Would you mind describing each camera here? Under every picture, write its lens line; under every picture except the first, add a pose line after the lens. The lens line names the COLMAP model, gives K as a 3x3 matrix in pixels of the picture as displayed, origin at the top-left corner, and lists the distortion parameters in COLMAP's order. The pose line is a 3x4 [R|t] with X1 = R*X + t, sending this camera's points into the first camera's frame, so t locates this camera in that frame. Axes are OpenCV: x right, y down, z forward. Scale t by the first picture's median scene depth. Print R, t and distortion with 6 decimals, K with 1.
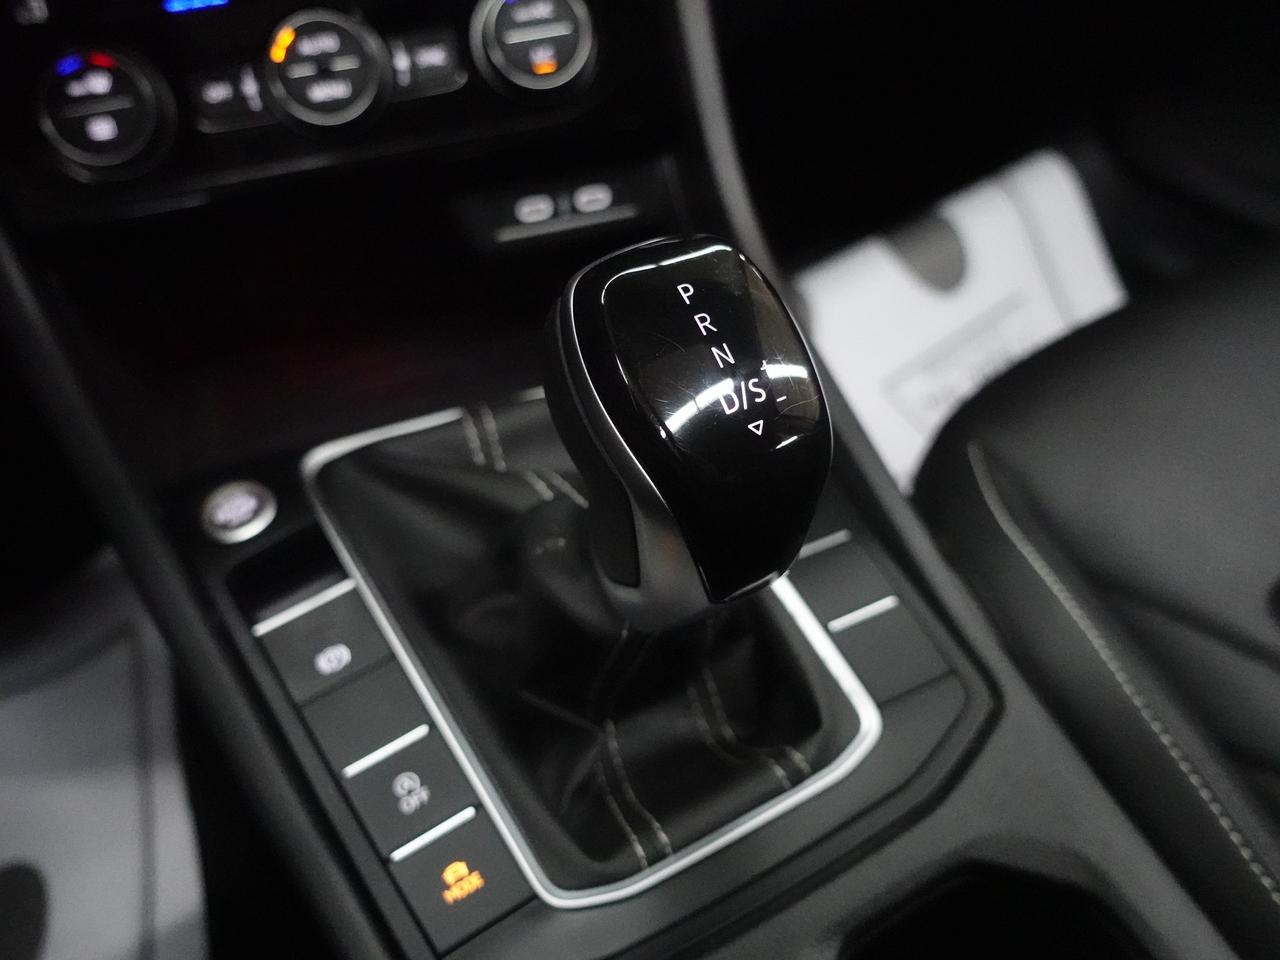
lens RADIAL K [[1042.2, 0, 646.5], [0, 1042.2, 477.8], [0, 0, 1]] dist [-0.039254, 0.012165]
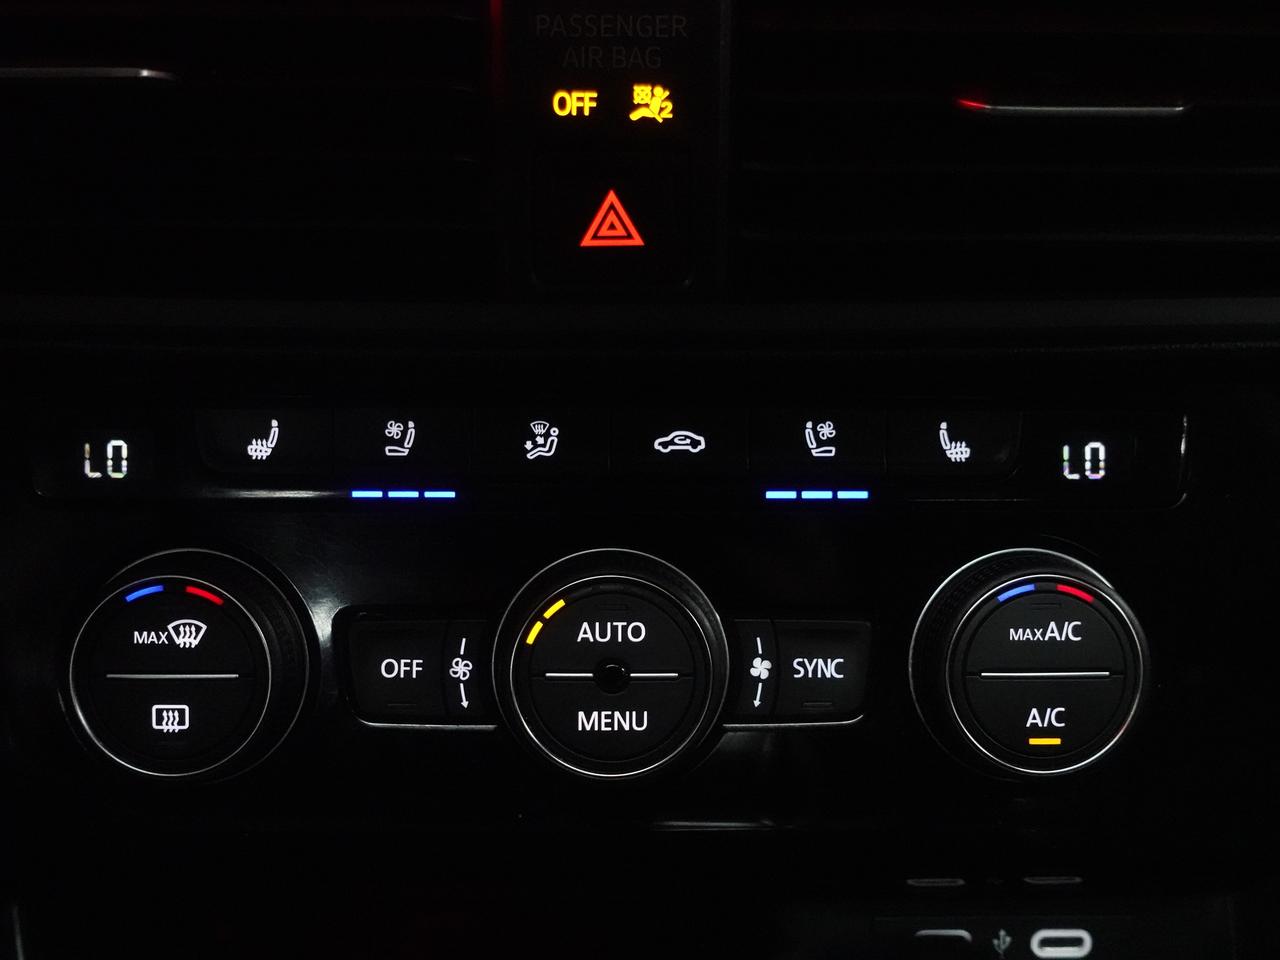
lens RADIAL K [[1571.0, 0, 636.8], [0, 1571.0, 485.6], [0, 0, 1]] dist [-0.054314, 0.000000]
pose [[0.966432, 0.186344, -0.176877, -0.189025], [-0.219169, 0.957188, -0.189093, -0.354713], [0.134068, 0.221511, 0.965898, 0.253604]]
